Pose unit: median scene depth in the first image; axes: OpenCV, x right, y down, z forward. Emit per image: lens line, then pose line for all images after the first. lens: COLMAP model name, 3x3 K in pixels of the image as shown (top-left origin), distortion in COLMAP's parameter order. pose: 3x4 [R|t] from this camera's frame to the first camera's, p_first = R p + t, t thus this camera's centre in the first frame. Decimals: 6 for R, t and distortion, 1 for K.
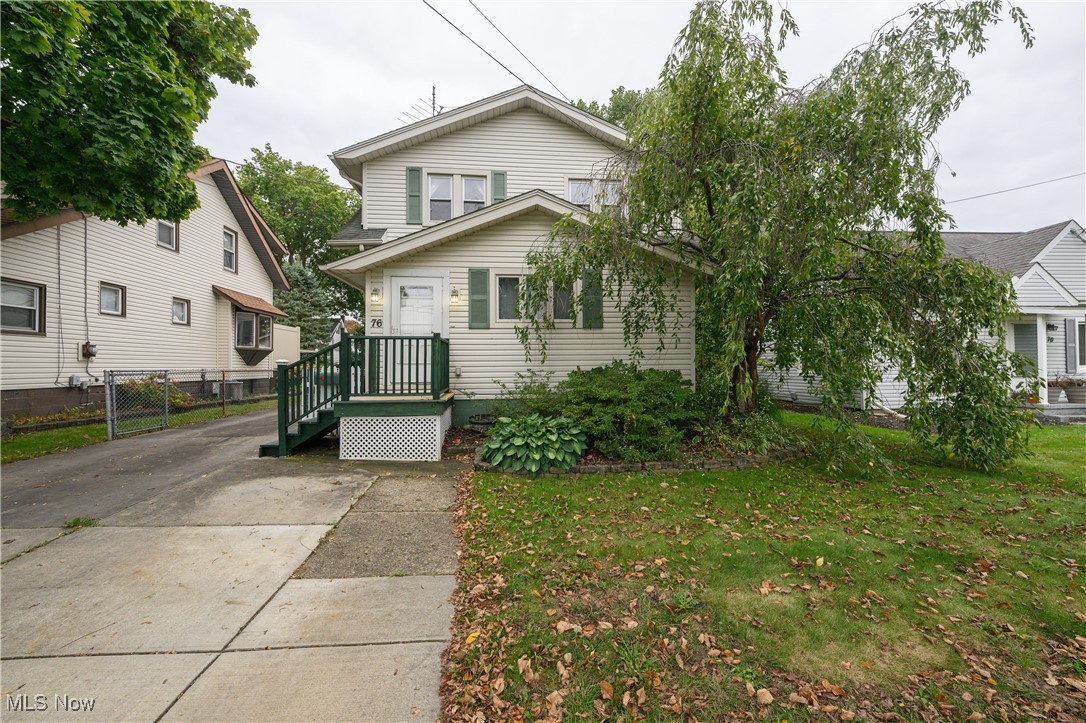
lens RADIAL K [[430.9, 0, 537.3], [0, 430.9, 361.7], [0, 0, 1]] dist [0.003962, -0.000085]
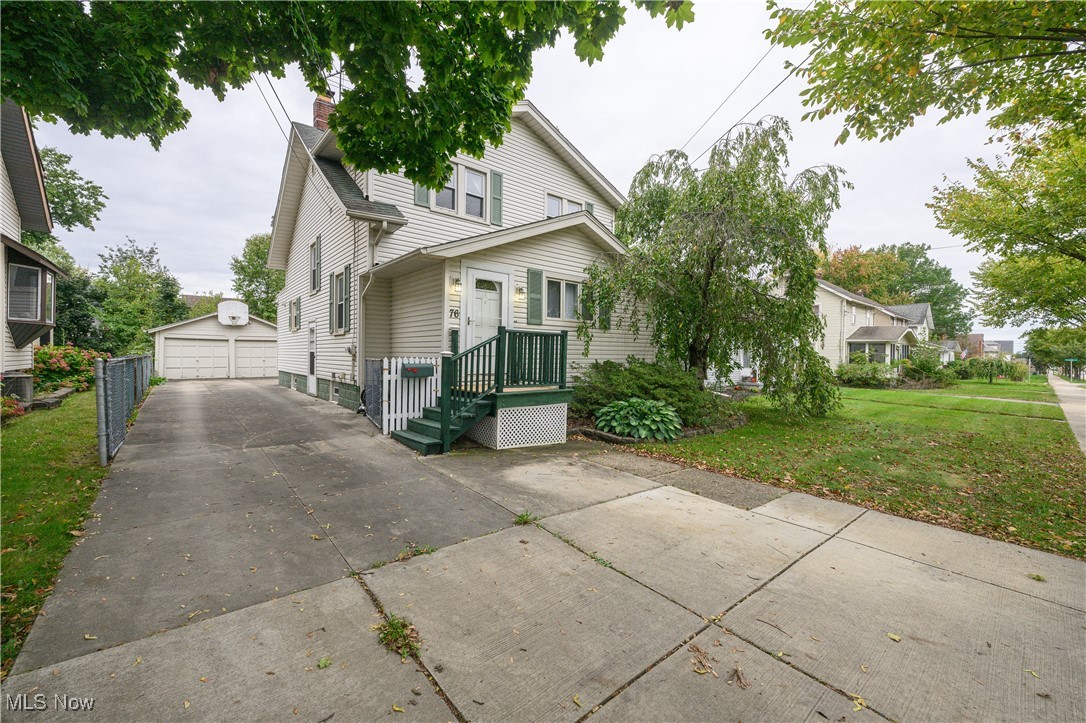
lens RADIAL K [[430.9, 0, 540.1], [0, 430.9, 360.1], [0, 0, 1]] dist [0.003962, -0.000085]
pose [[0.826227, 0.008173, 0.563278, -0.911167], [-0.019723, 0.999701, 0.014425, -0.002891], [-0.562992, -0.023027, 0.826141, 0.099839]]
